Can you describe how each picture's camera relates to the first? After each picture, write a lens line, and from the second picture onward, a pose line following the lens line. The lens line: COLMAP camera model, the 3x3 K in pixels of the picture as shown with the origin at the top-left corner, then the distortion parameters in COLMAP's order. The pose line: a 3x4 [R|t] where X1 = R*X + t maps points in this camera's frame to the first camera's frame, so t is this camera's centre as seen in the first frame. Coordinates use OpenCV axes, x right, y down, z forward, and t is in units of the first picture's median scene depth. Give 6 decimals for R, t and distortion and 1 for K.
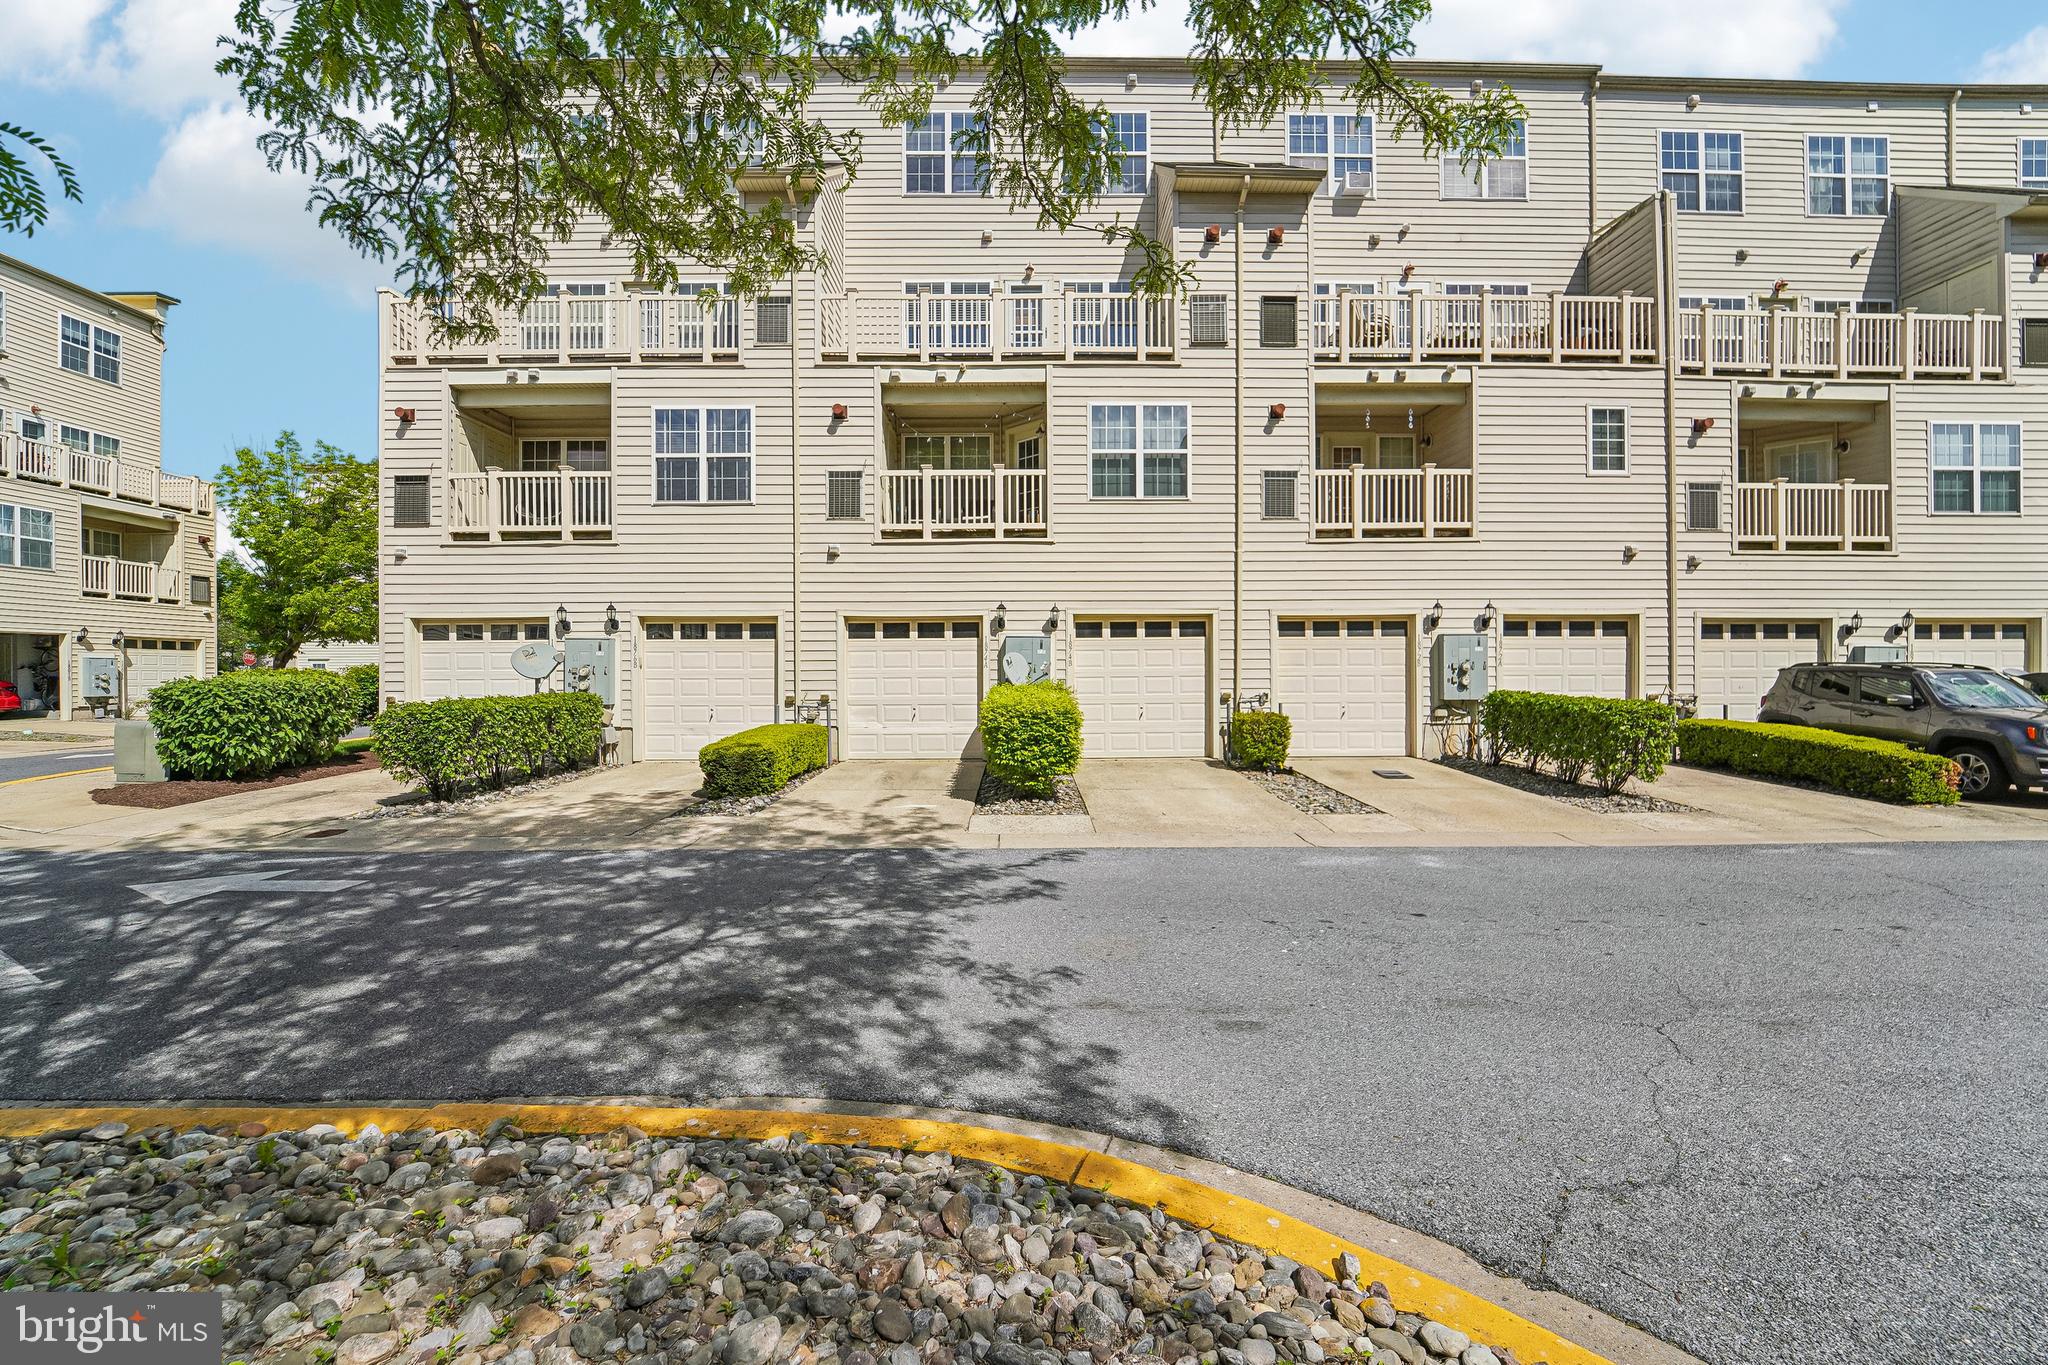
lens RADIAL K [[797.3, 0, 1009.3], [0, 797.3, 678.7], [0, 0, 1]] dist [-0.023212, -0.000749]
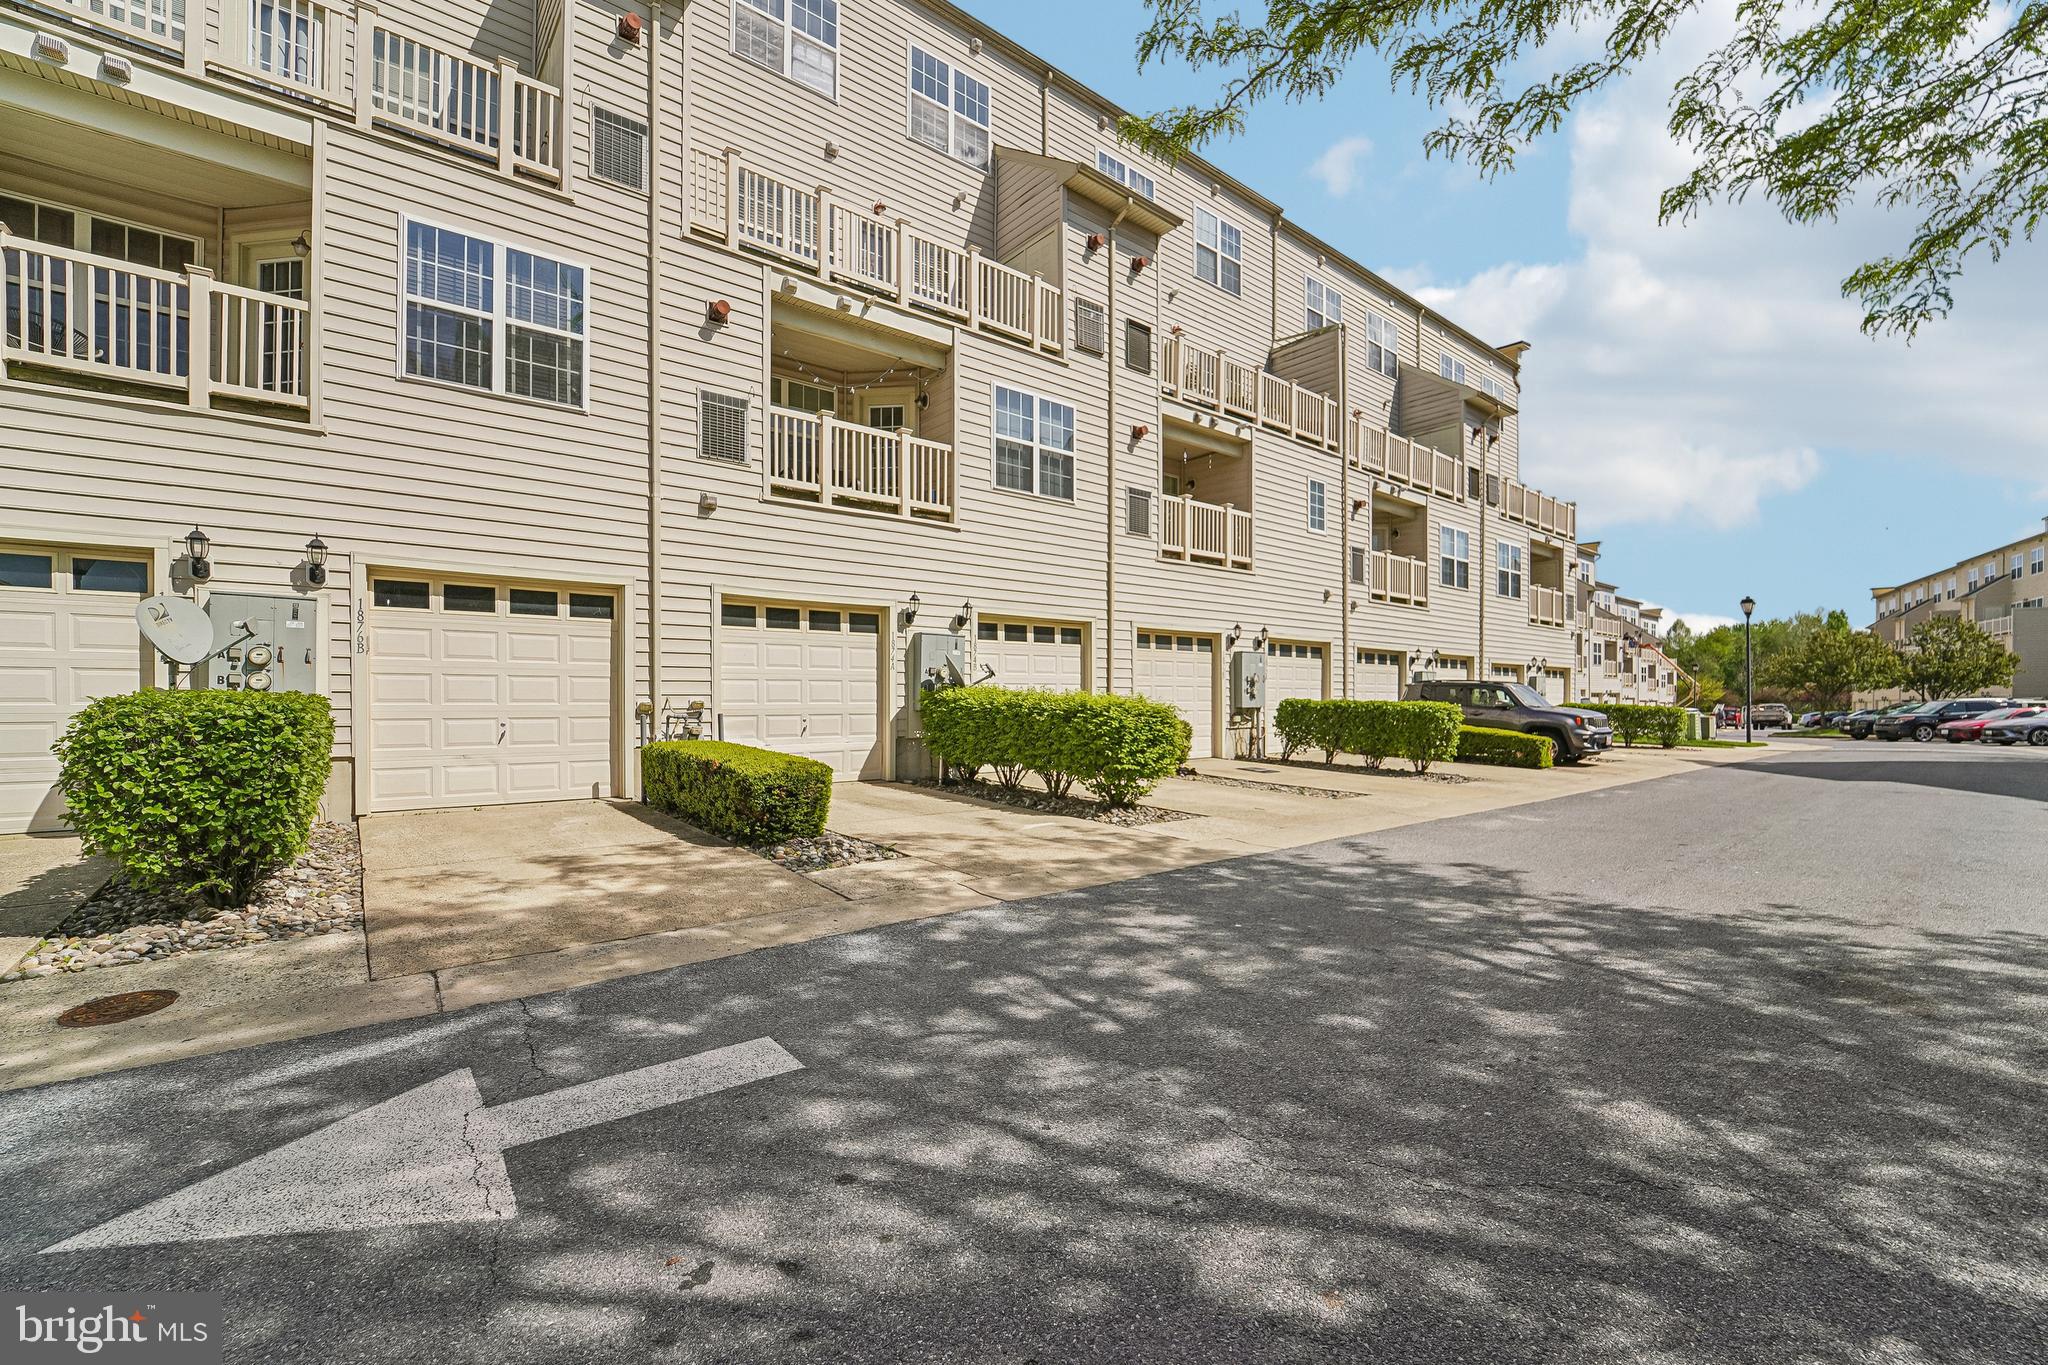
lens RADIAL K [[836.3, 0, 995.4], [0, 836.3, 710.3], [0, 0, 1]] dist [-0.023596, 0.000682]
pose [[0.786103, -0.002143, 0.618091, -0.488631], [0.000635, 0.999996, 0.002660, 0.026857], [-0.618095, -0.001699, 0.786102, 0.247795]]
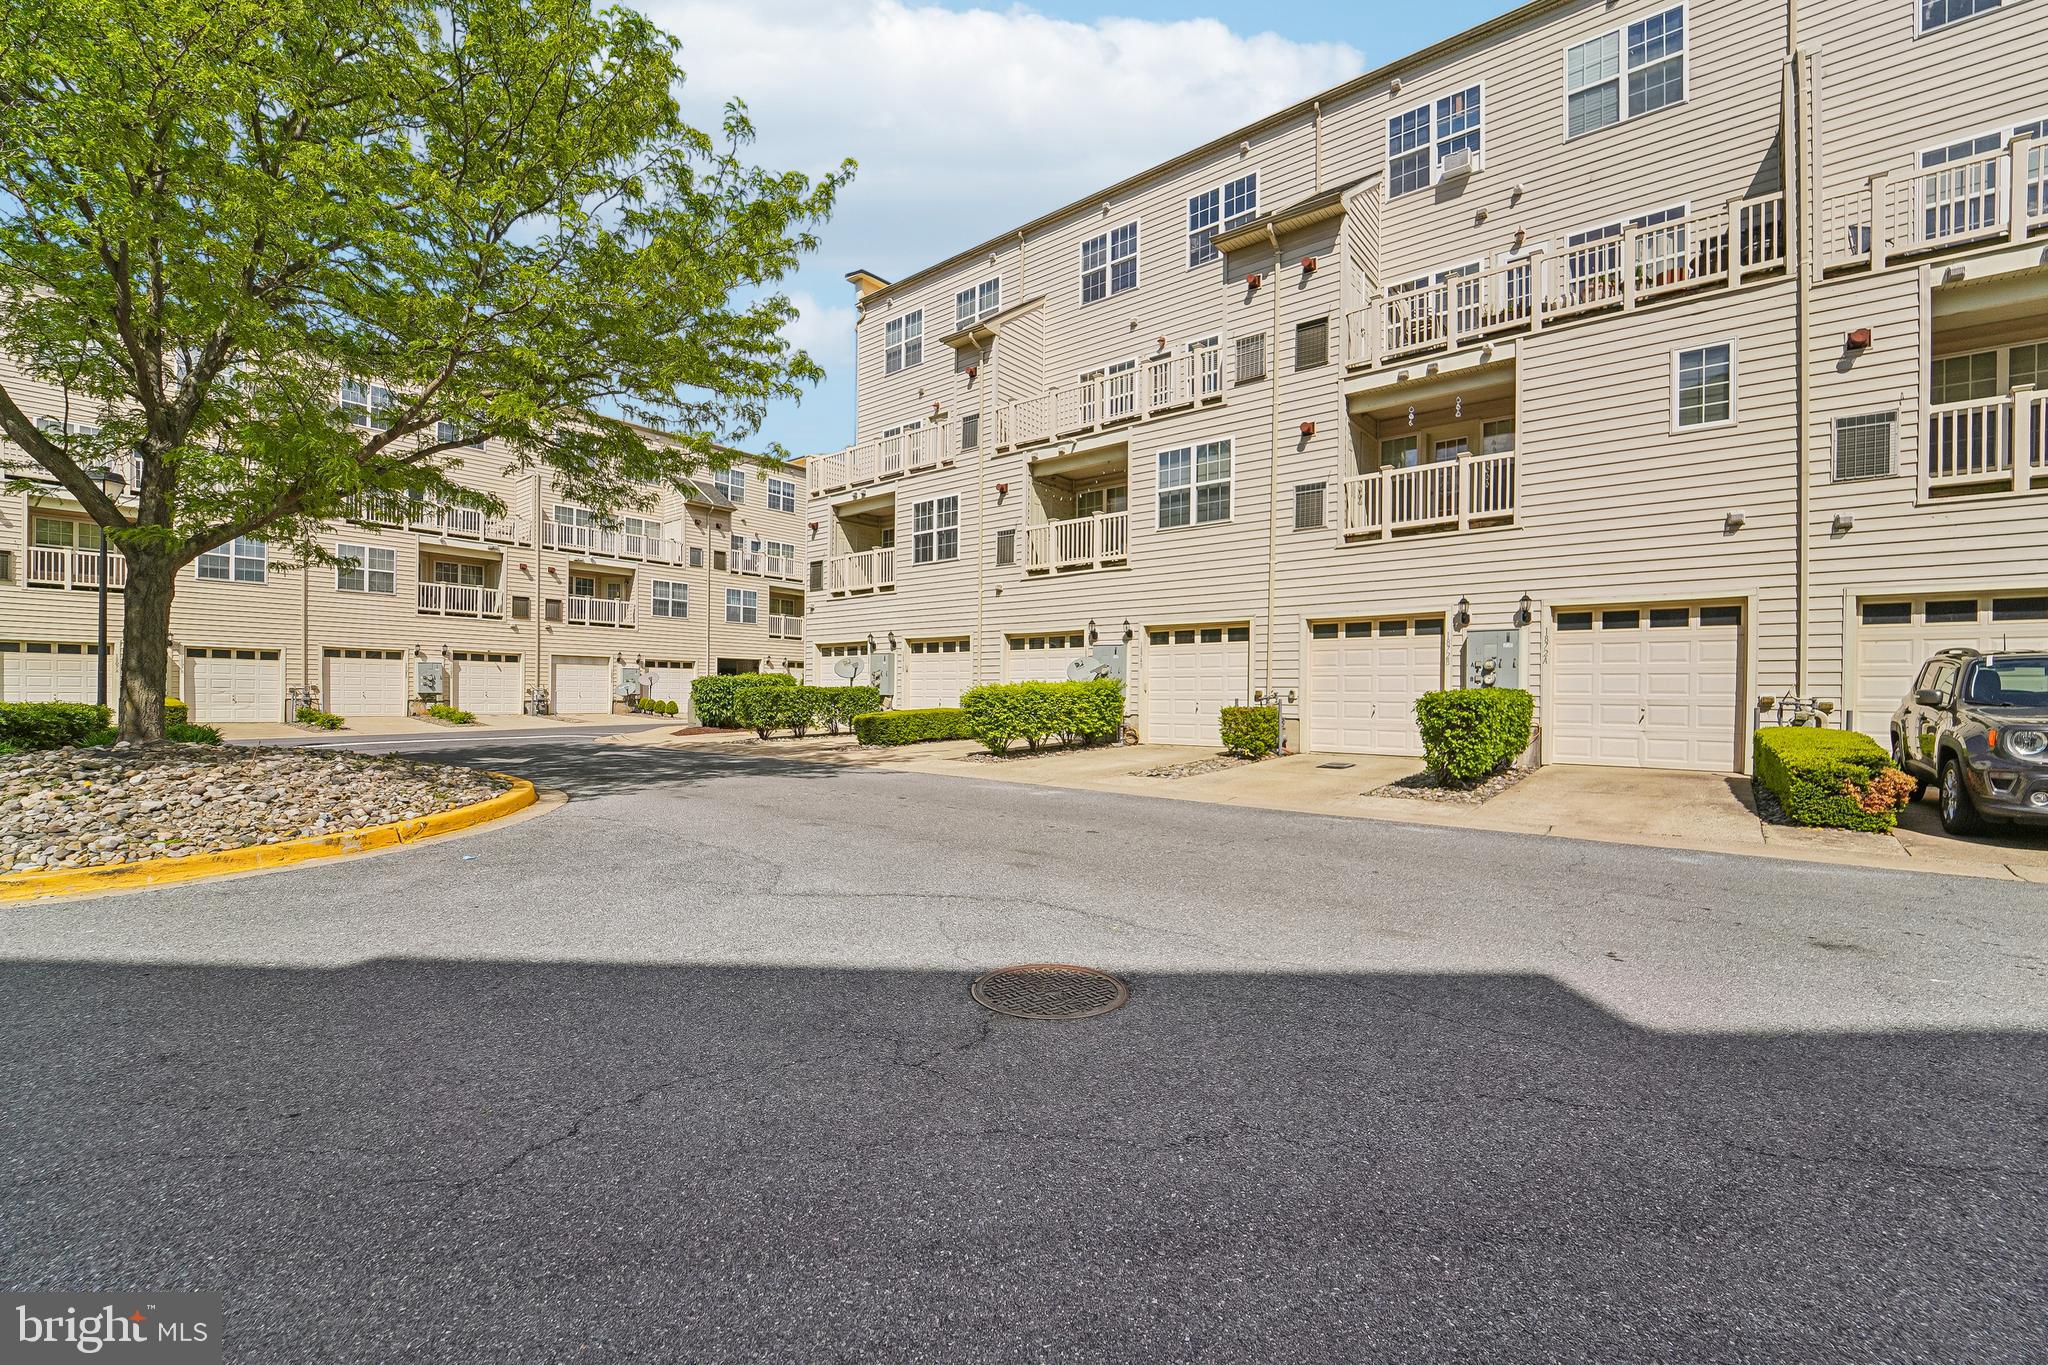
lens RADIAL K [[797.3, 0, 1033.2], [0, 797.3, 693.9], [0, 0, 1]] dist [-0.023212, -0.000749]
pose [[0.783809, 0.011566, -0.620894, 0.711901], [-0.016029, 0.999870, -0.001610, 0.028777], [0.620795, 0.011214, 0.783893, -0.067641]]
